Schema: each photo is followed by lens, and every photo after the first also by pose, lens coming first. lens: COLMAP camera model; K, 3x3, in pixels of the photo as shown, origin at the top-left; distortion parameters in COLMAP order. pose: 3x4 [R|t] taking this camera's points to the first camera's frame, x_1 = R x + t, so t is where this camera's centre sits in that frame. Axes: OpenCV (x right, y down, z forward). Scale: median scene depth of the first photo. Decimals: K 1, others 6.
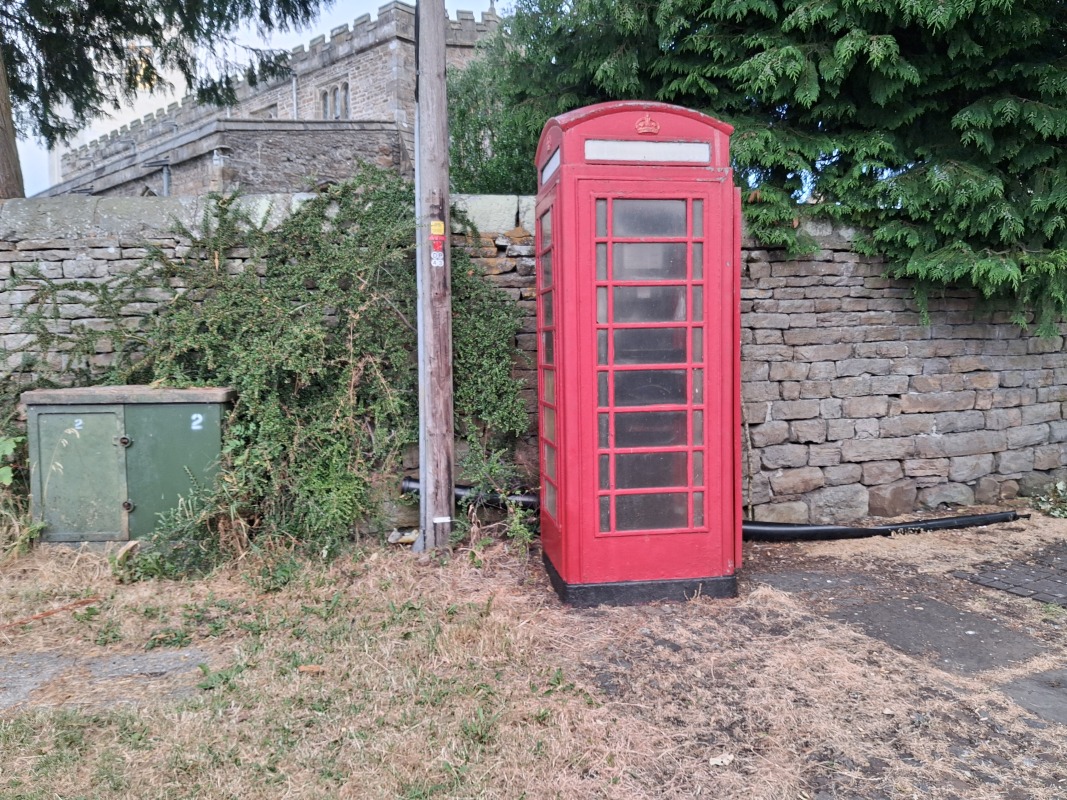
lens RADIAL K [[856.9, 0, 533.5], [0, 856.9, 400.0], [0, 0, 1]] dist [0.004360, -0.042914]
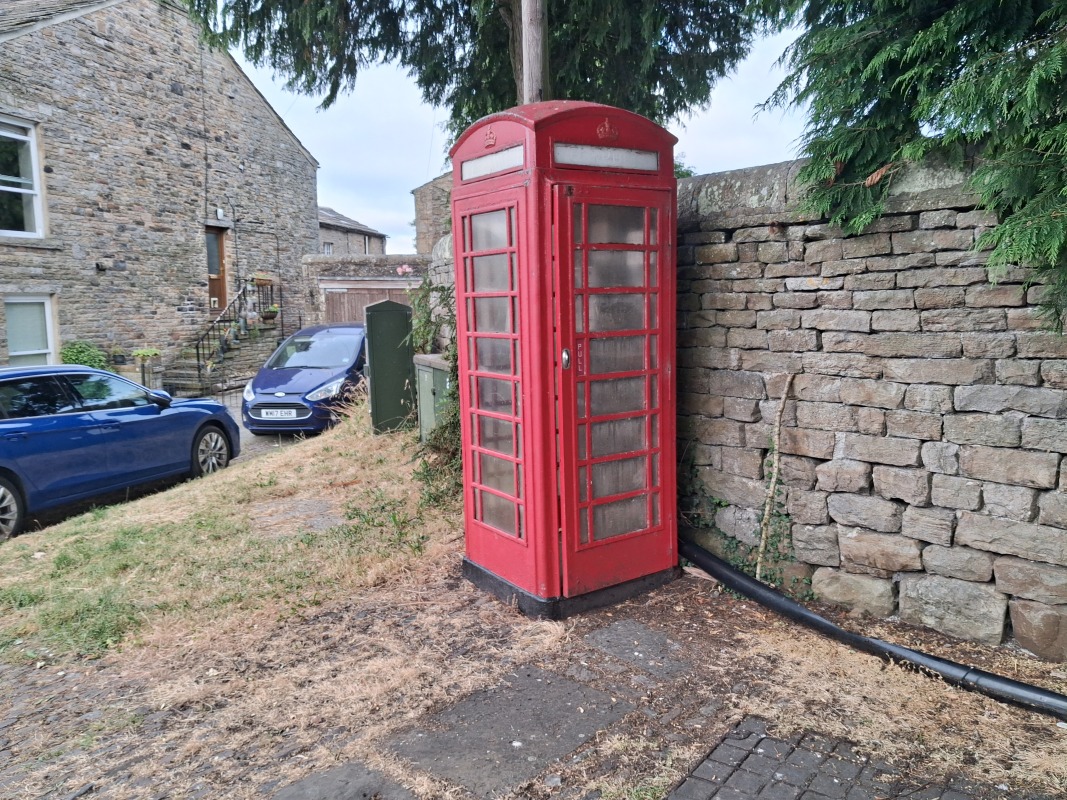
lens RADIAL K [[856.9, 0, 533.5], [0, 856.9, 400.0], [0, 0, 1]] dist [0.004360, -0.042914]
pose [[0.400131, 0.121491, -0.908370, 0.924060], [-0.040824, 0.992553, 0.114767, -0.108754], [0.915548, -0.008838, 0.402111, 0.528986]]
